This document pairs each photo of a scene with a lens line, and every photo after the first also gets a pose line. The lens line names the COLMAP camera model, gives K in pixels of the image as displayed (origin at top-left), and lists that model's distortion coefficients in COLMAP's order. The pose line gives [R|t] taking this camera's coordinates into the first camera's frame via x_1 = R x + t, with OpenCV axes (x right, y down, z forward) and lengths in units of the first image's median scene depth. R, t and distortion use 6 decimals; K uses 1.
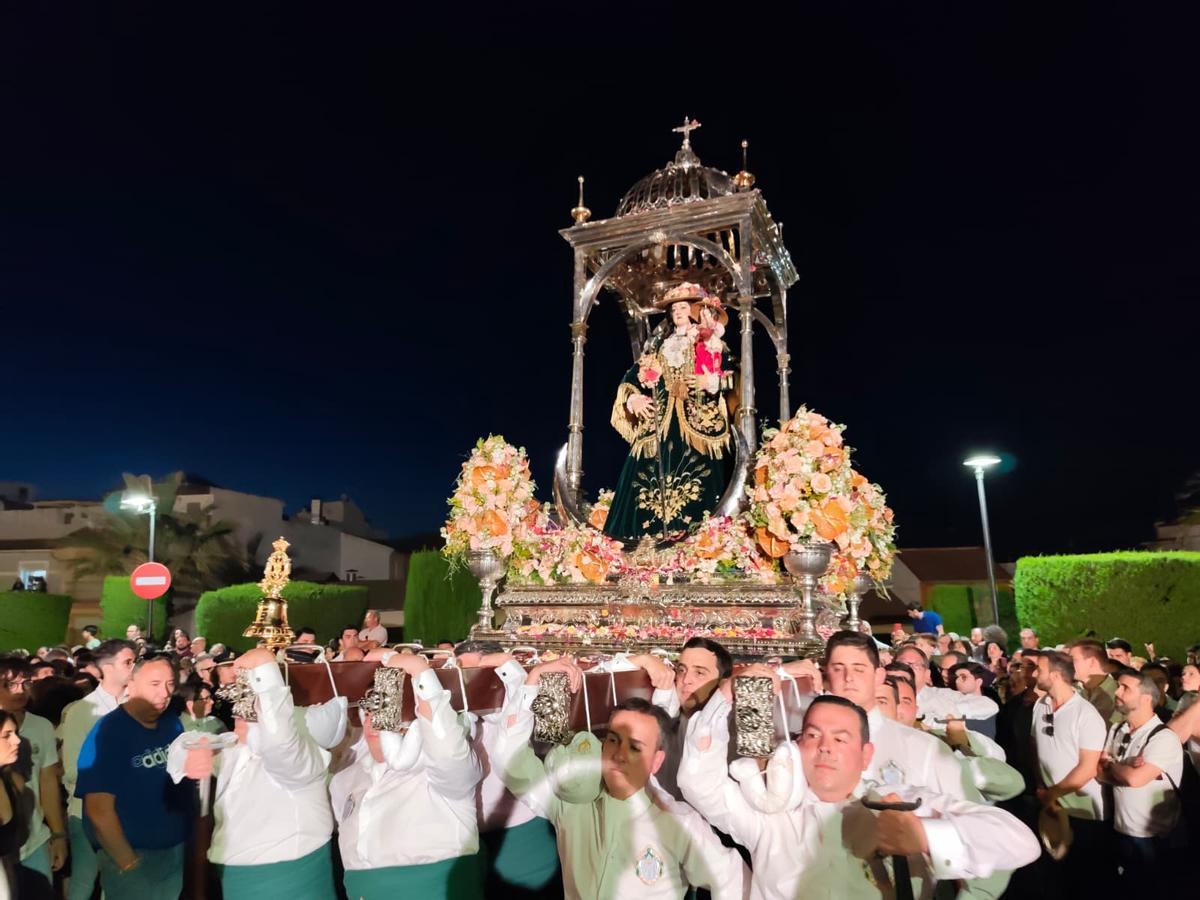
lens RADIAL K [[832.7, 0, 600.0], [0, 832.7, 450.0], [0, 0, 1]] dist [0.040745, -0.000210]
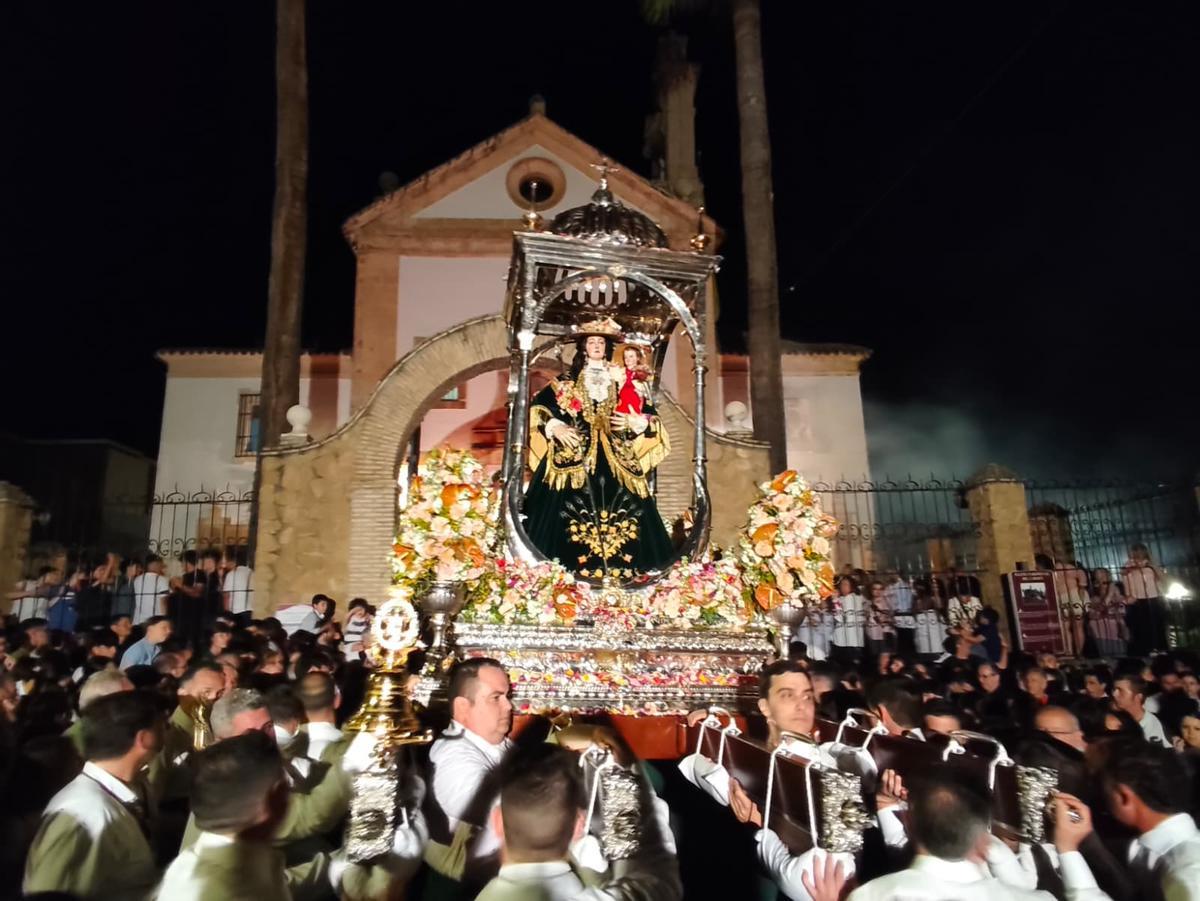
lens RADIAL K [[726.6, 0, 600.0], [0, 726.6, 450.5], [0, 0, 1]] dist [0.003779, 0.000258]
pose [[0.816630, 0.140487, 0.559802, -0.439234], [-0.138999, 0.989247, -0.045490, -0.000024], [-0.560173, -0.040664, 0.827377, 0.305694]]
